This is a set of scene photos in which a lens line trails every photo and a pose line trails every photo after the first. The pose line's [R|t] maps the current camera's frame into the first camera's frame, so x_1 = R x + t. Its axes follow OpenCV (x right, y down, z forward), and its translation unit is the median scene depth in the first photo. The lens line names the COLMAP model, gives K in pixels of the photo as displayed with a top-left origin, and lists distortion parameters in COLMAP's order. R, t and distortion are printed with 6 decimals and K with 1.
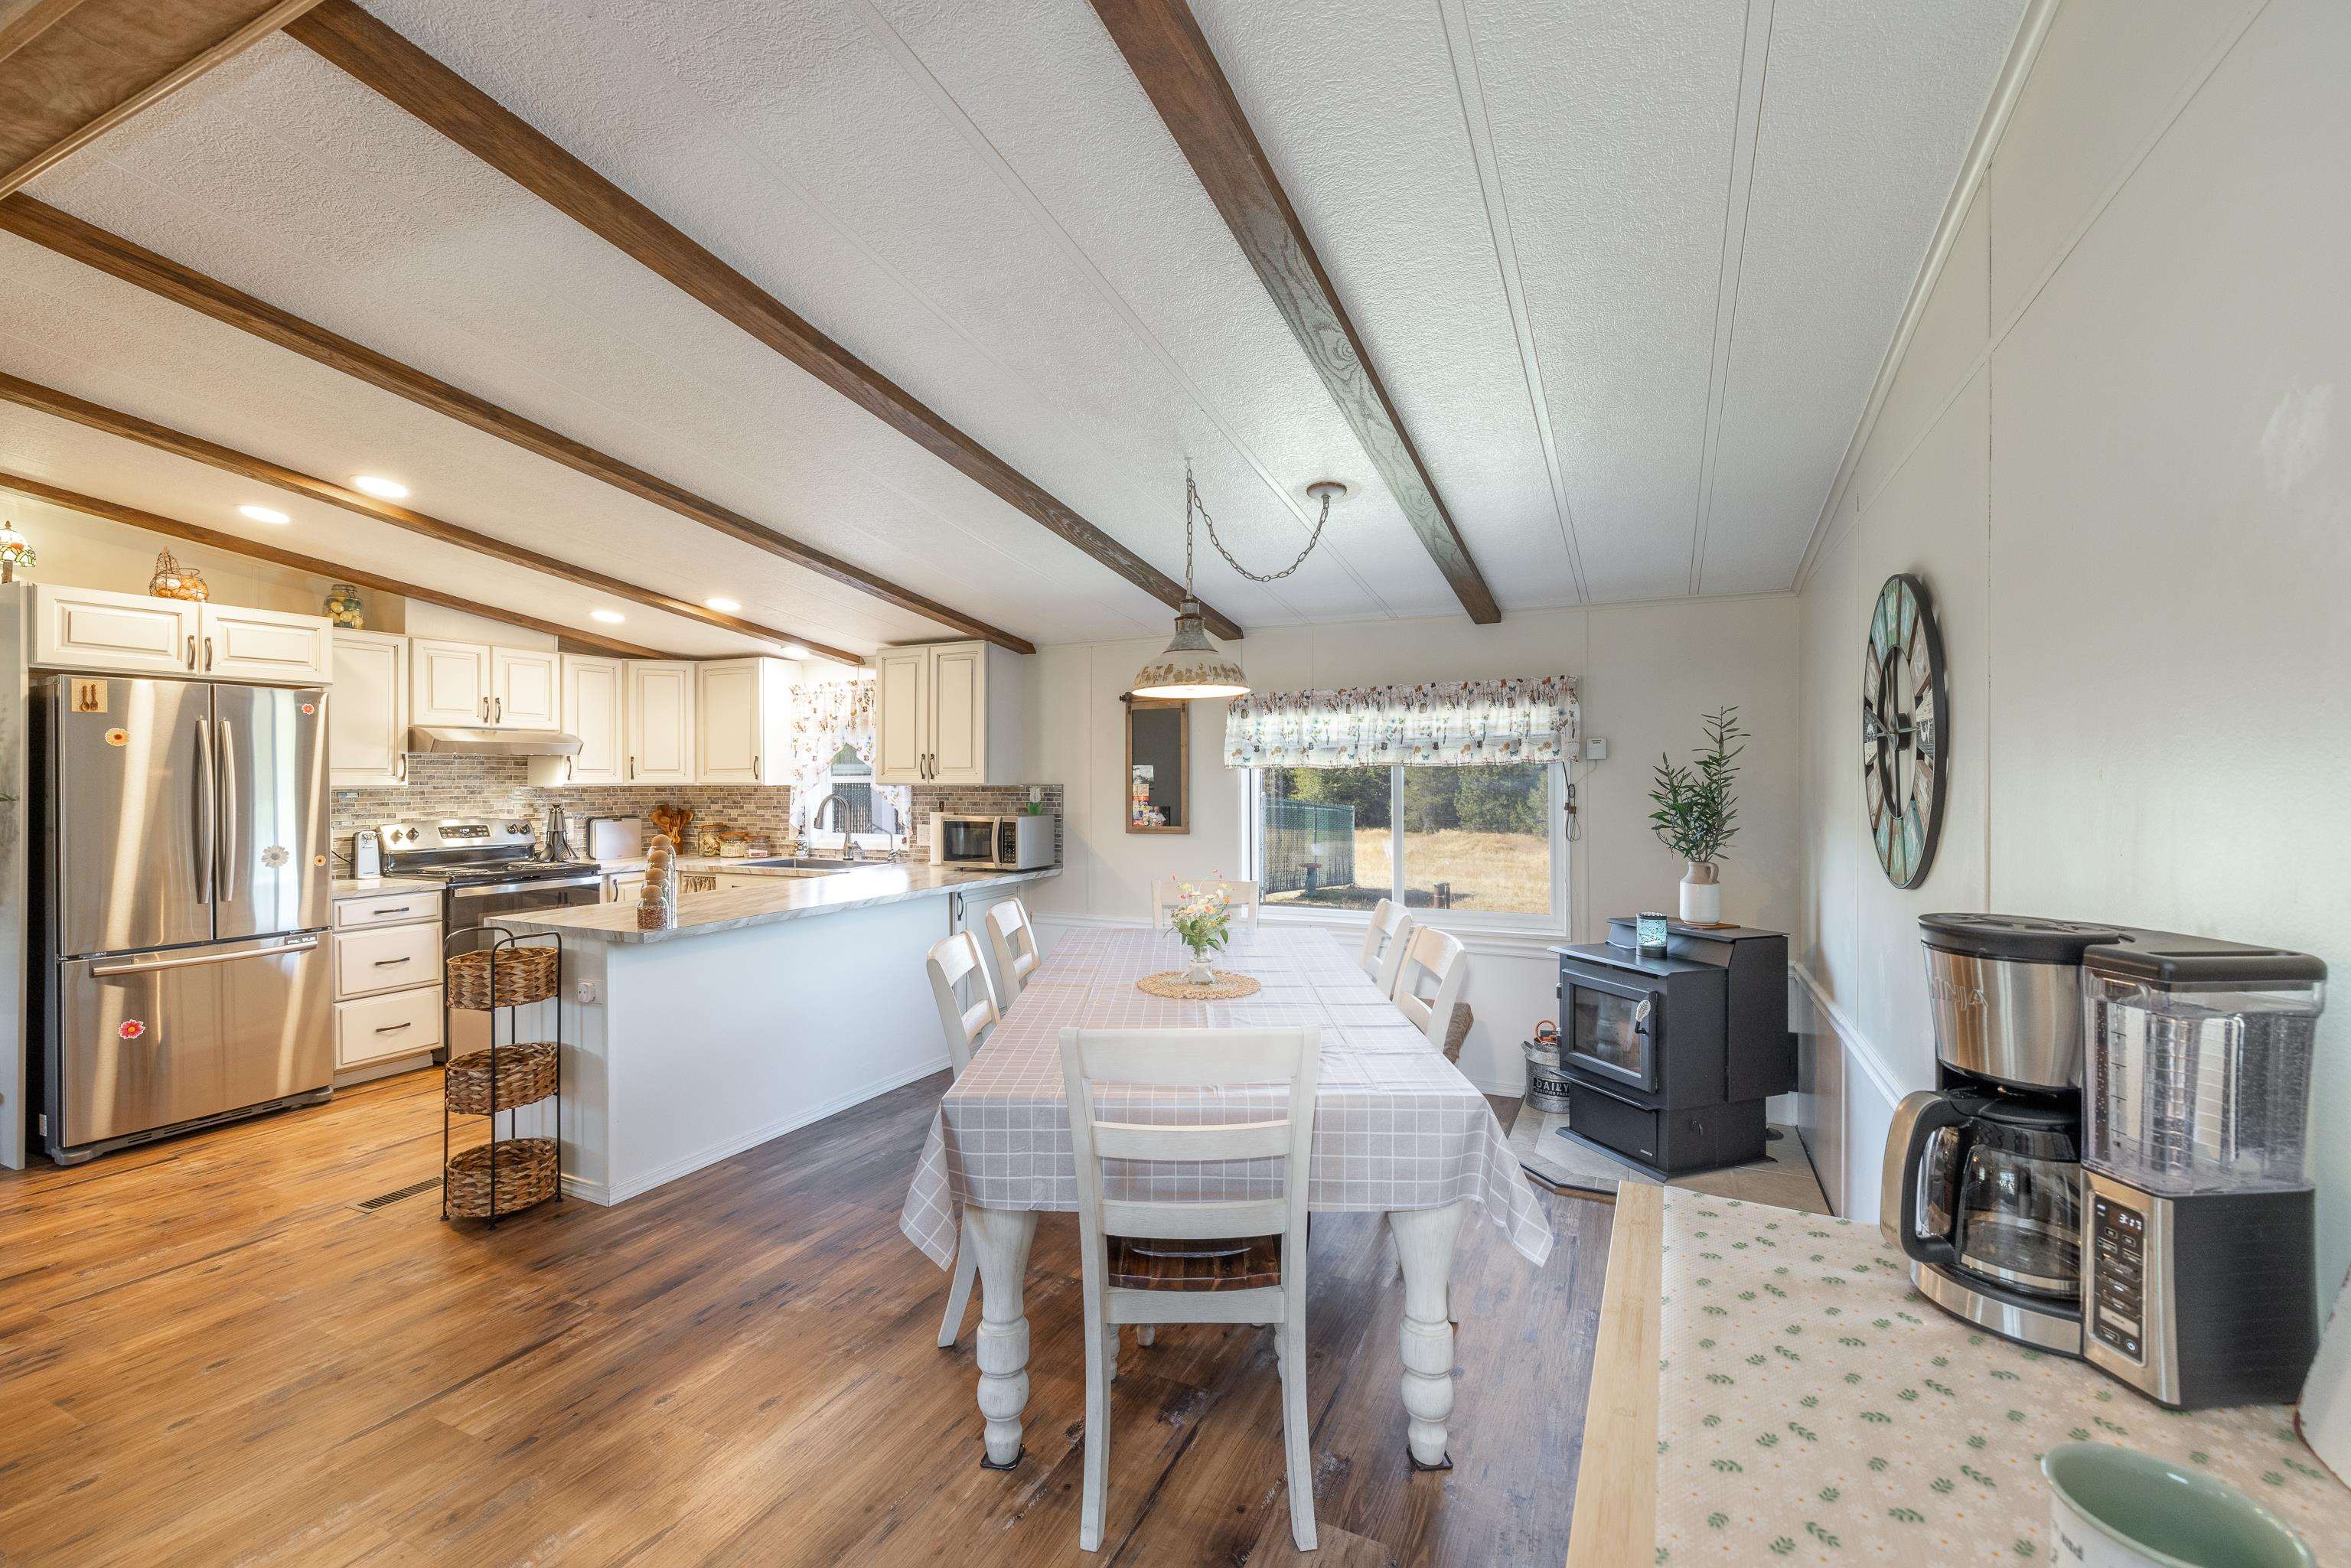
lens RADIAL K [[1010.7, 0, 1160.6], [0, 1010.7, 782.6], [0, 0, 1]] dist [-0.000612, 0.000005]
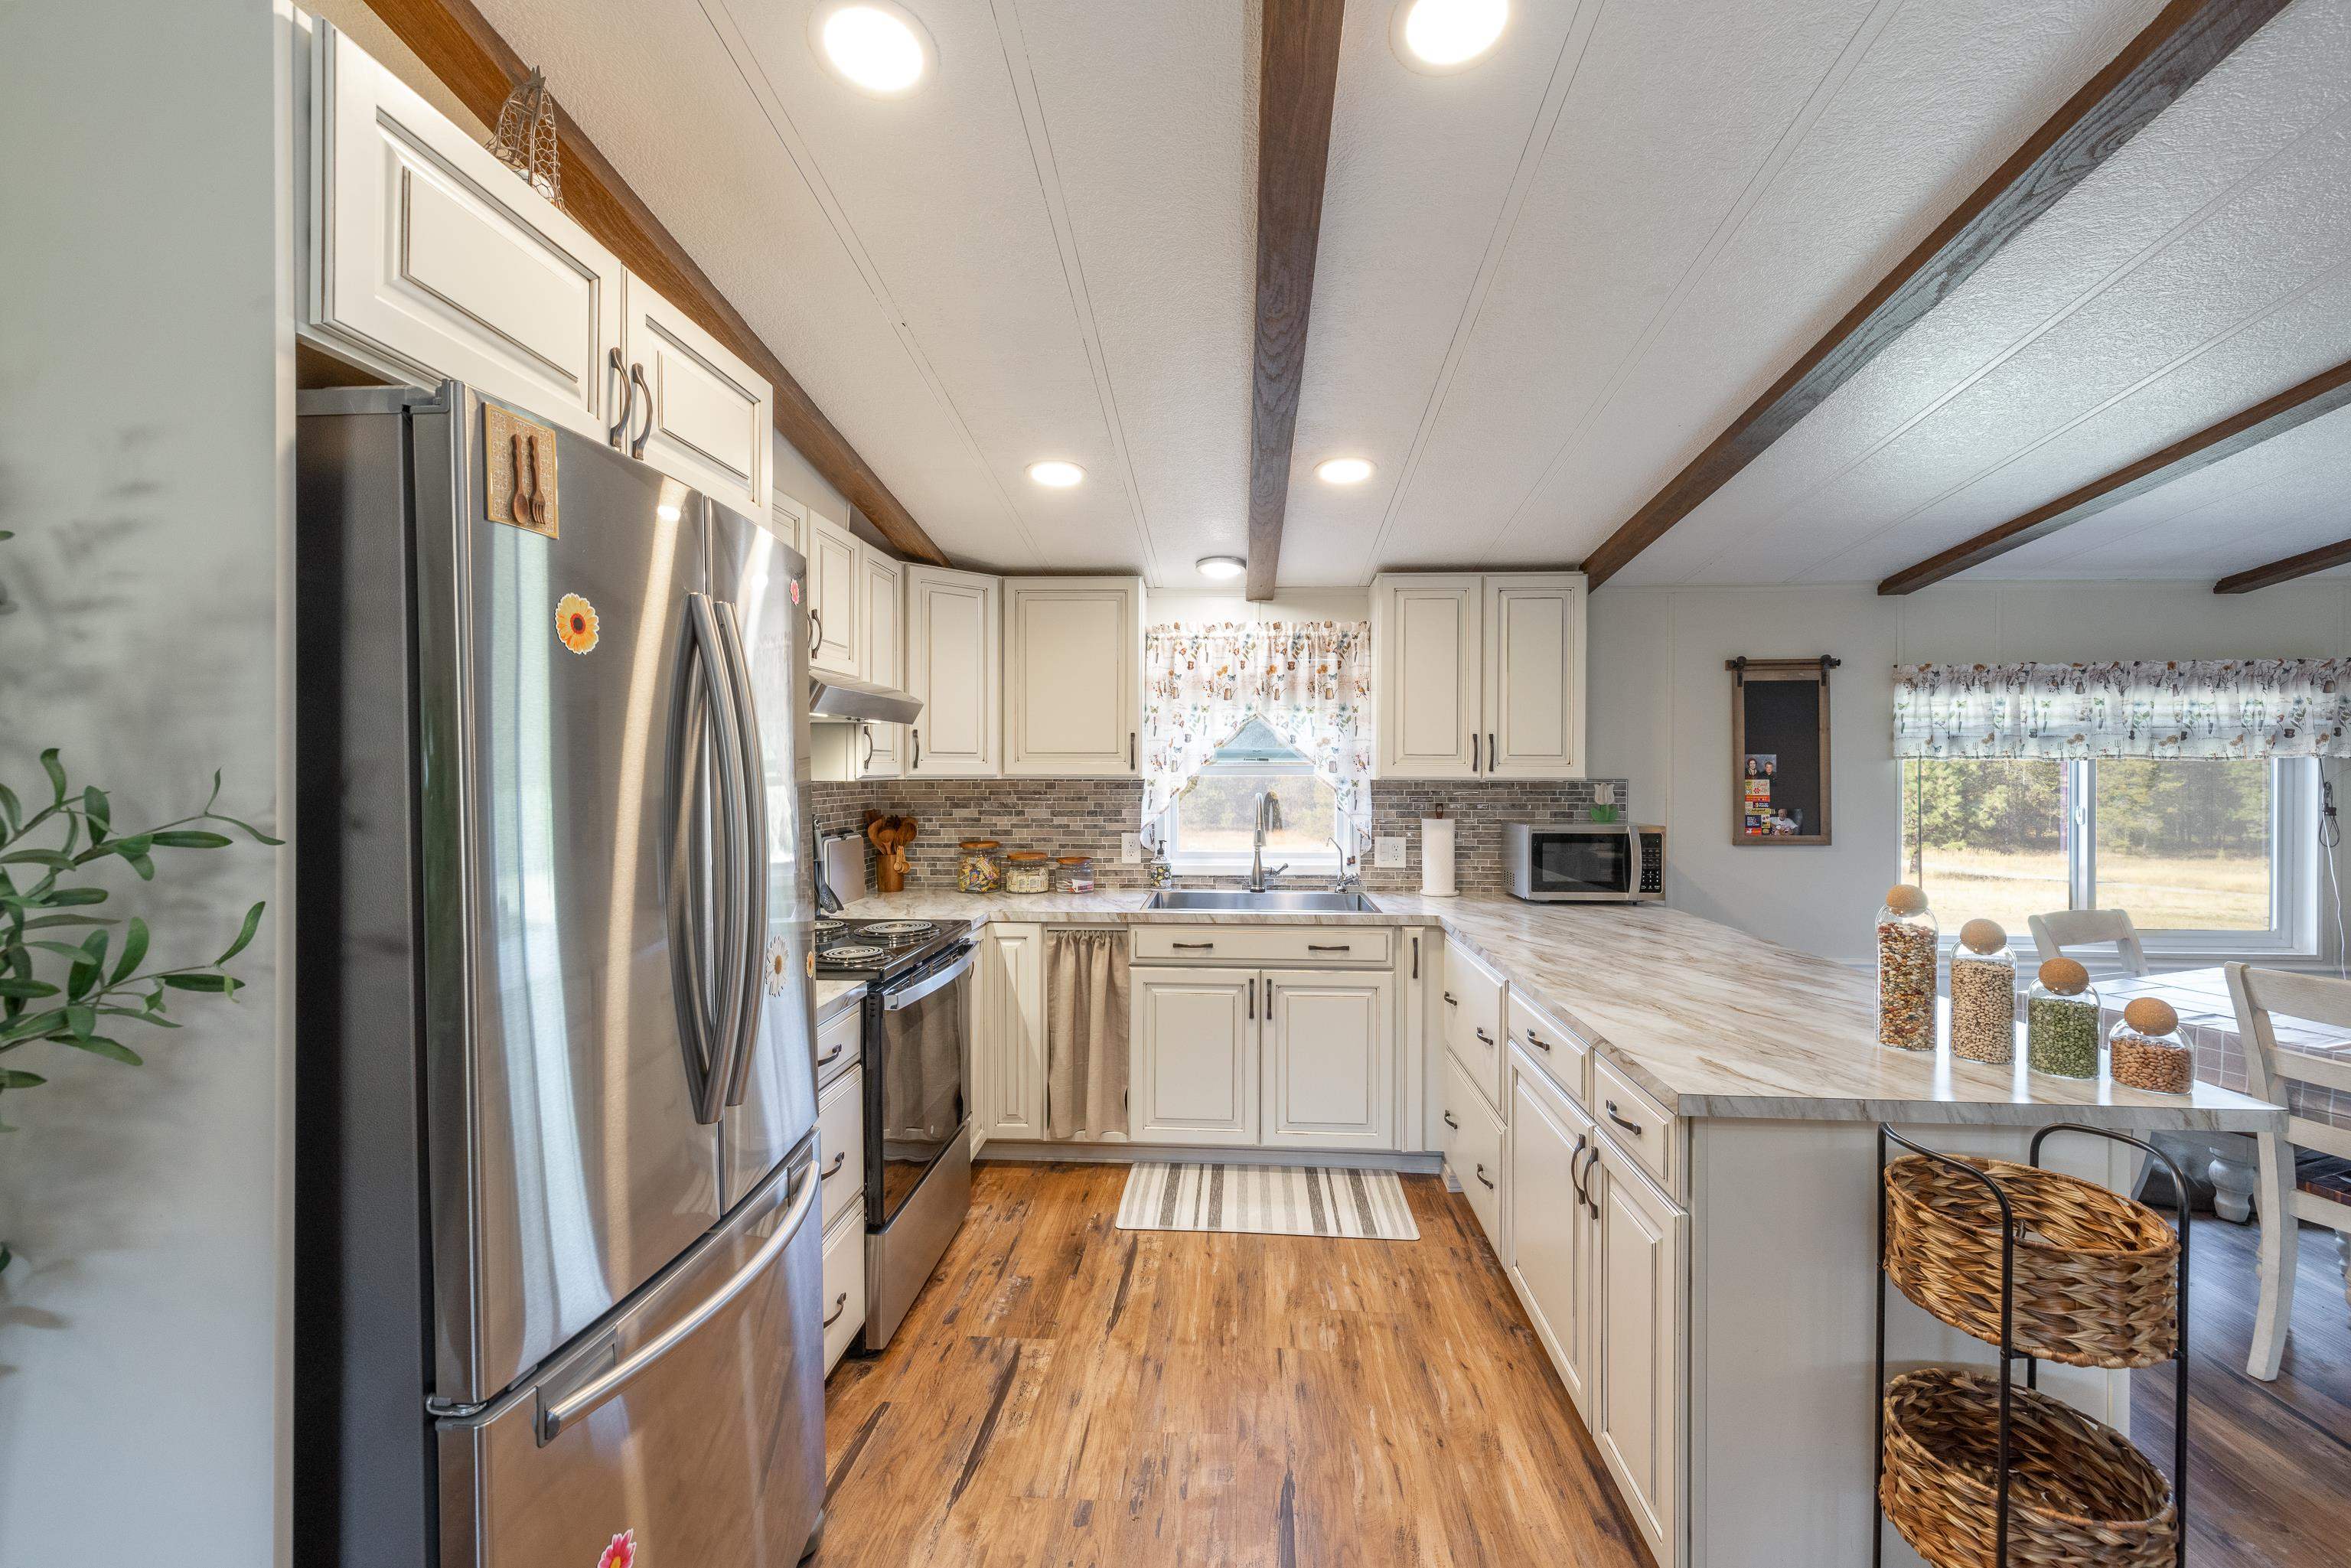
lens RADIAL K [[1010.7, 0, 1160.6], [0, 1010.7, 782.6], [0, 0, 1]] dist [-0.000612, 0.000005]
pose [[0.927298, 0.000754, 0.374324, -0.712946], [-0.004638, 0.999944, 0.009476, -0.001389], [-0.374296, -0.010523, 0.927249, 0.471671]]
